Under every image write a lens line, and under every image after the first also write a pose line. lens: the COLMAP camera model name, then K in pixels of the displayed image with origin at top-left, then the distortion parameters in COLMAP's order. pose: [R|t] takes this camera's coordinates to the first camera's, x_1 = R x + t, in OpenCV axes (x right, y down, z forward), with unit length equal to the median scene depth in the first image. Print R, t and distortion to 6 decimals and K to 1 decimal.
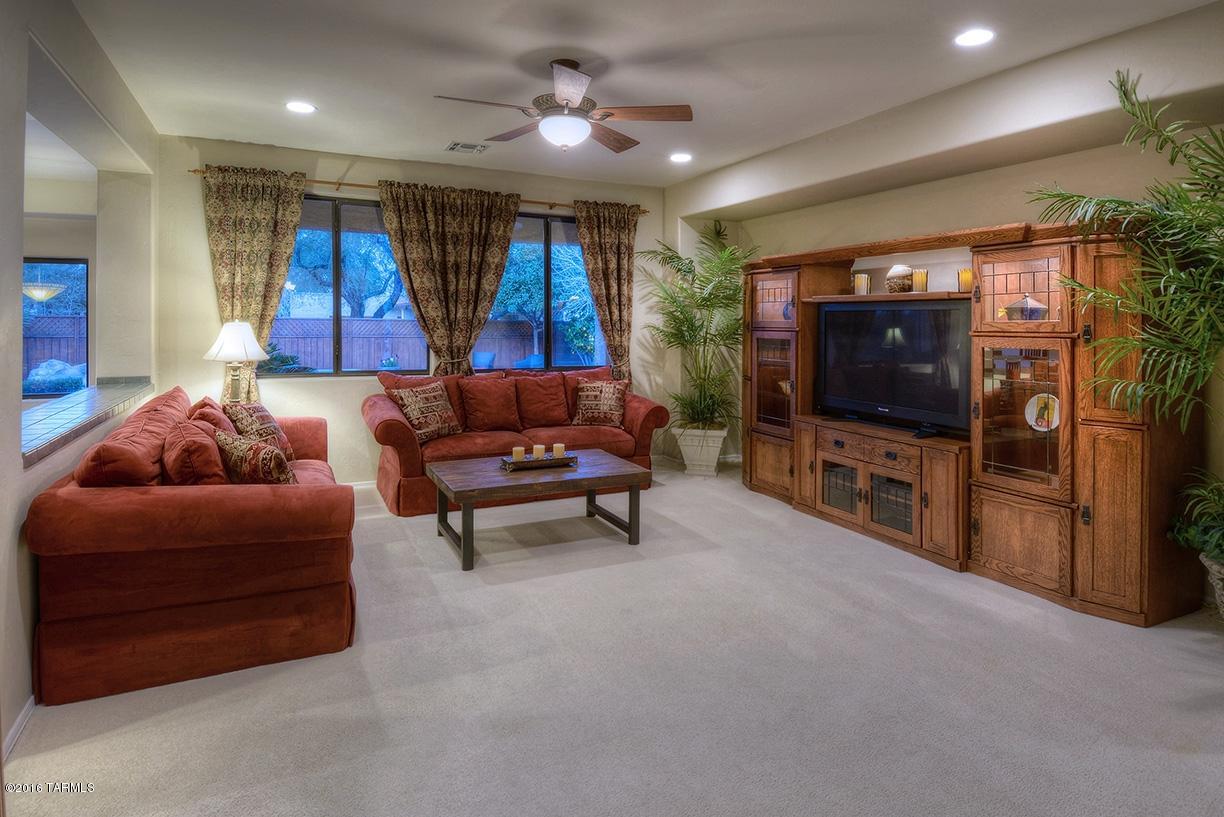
lens RADIAL K [[684.6, 0, 614.5], [0, 684.6, 344.1], [0, 0, 1]] dist [0.003372, -0.000598]
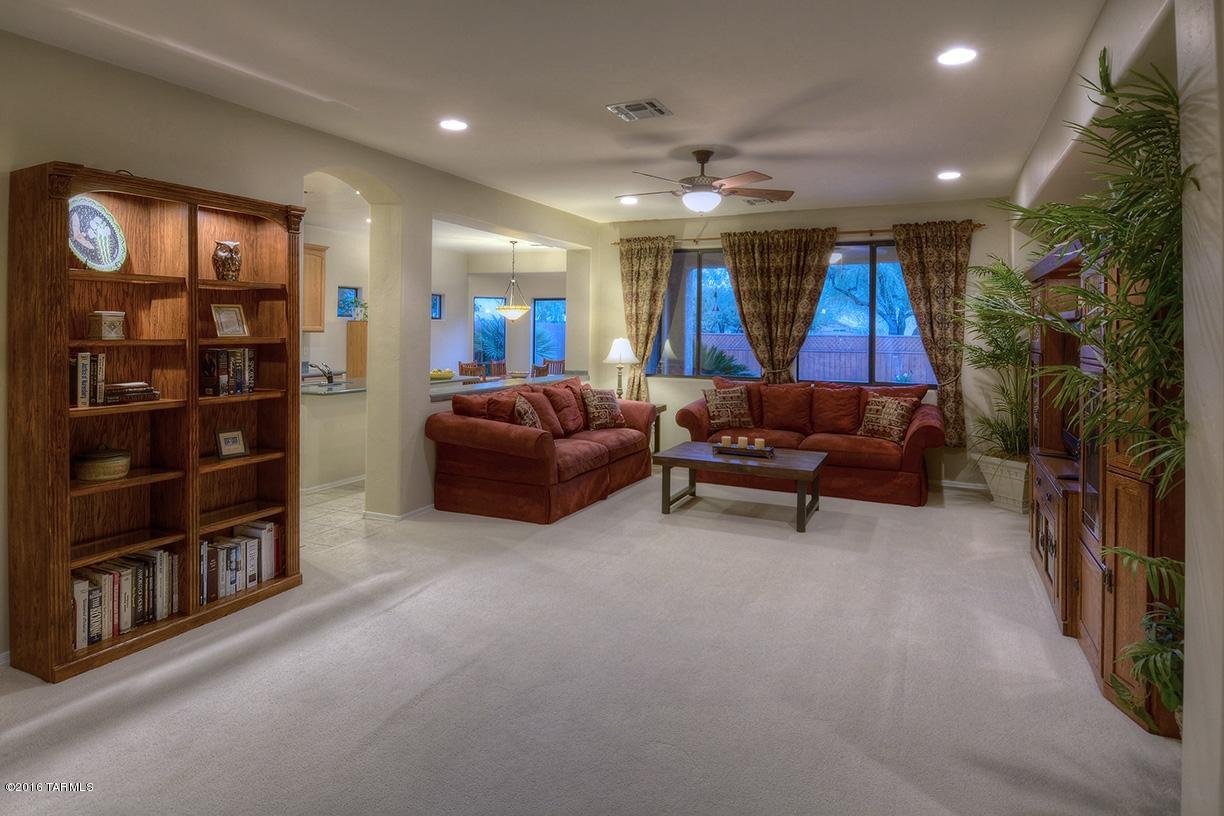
lens RADIAL K [[684.6, 0, 614.5], [0, 684.6, 343.6], [0, 0, 1]] dist [0.003372, -0.000598]
pose [[0.618747, 0.011836, -0.785501, 0.549637], [-0.030778, 0.999484, -0.009185, -0.004992], [0.784987, 0.029859, 0.618792, 0.017972]]
